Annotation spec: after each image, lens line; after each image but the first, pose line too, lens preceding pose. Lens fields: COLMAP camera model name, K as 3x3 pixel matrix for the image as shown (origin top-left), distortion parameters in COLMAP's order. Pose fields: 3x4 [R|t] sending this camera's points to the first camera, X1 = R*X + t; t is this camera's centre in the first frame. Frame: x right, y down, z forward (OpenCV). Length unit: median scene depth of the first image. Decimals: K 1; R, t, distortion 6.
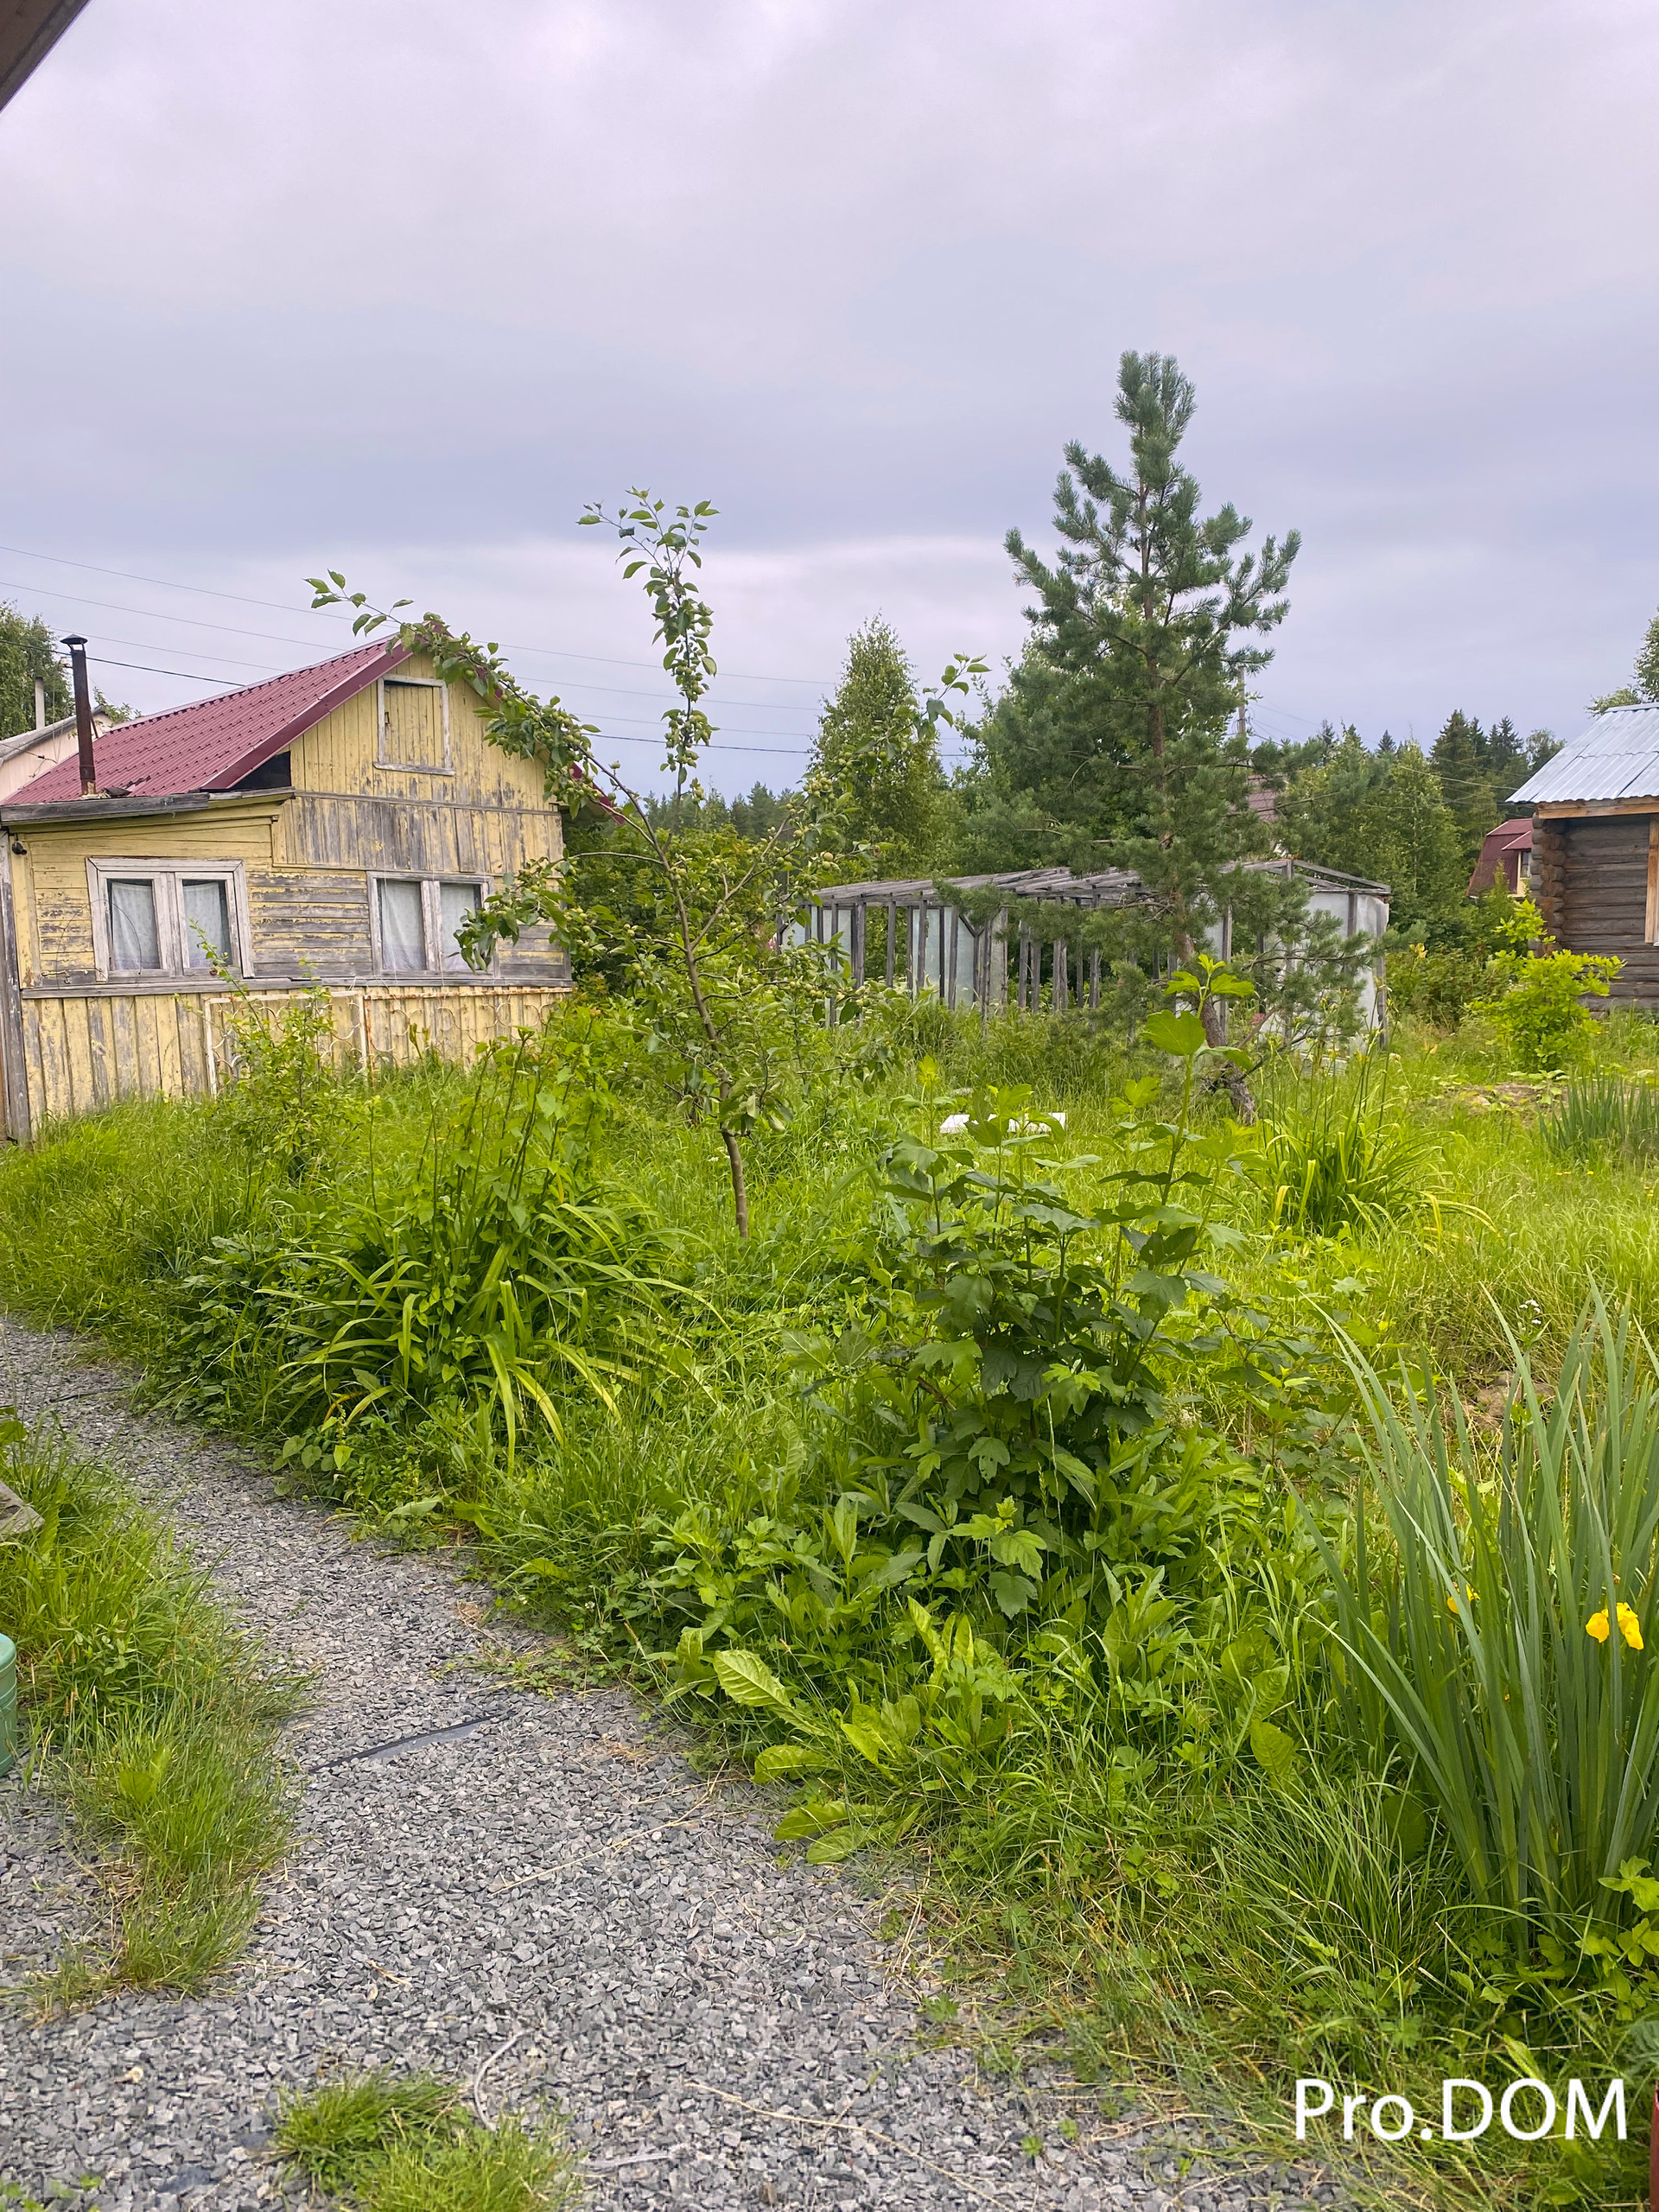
lens RADIAL K [[1619.3, 0, 829.5], [0, 1619.3, 1106.0], [0, 0, 1]] dist [0.084401, -0.226460]
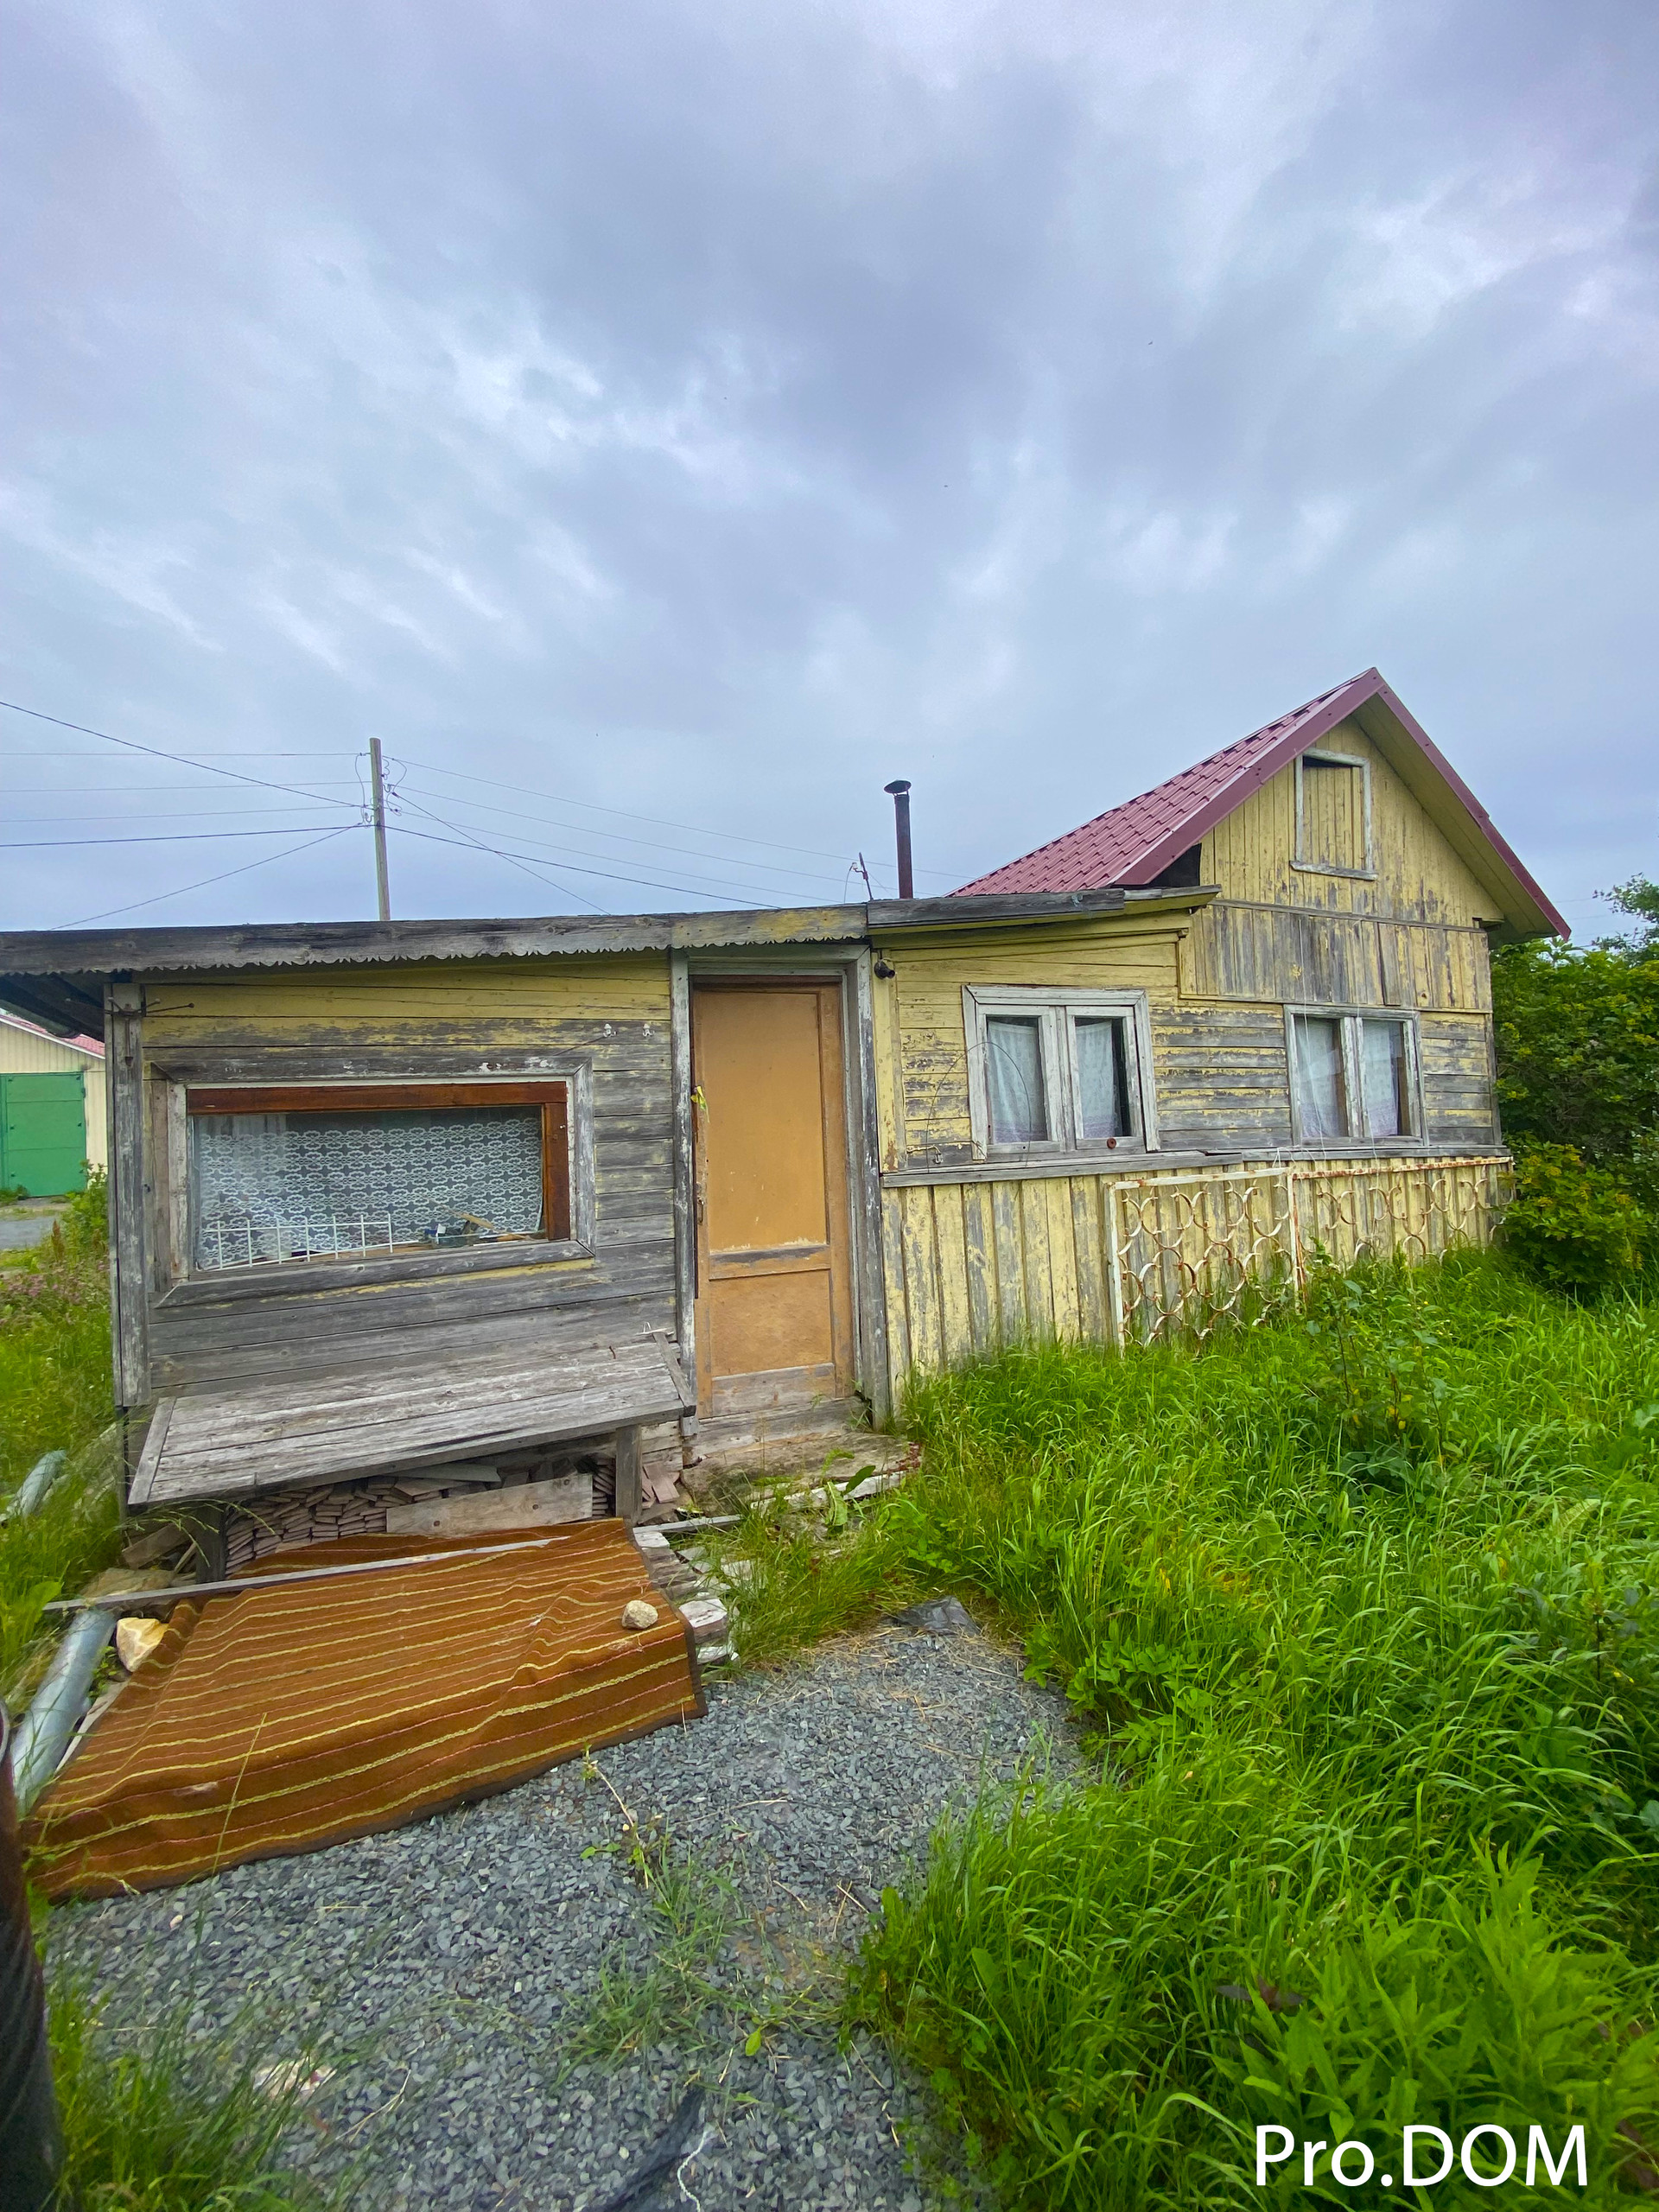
lens RADIAL K [[893.1, 0, 829.5], [0, 893.1, 1106.0], [0, 0, 1]] dist [0.003011, -0.014823]
pose [[0.921939, -0.006718, -0.387278, -0.335757], [-0.029381, 0.995756, -0.087218, -0.060234], [0.386220, 0.091788, 0.917828, 0.585058]]
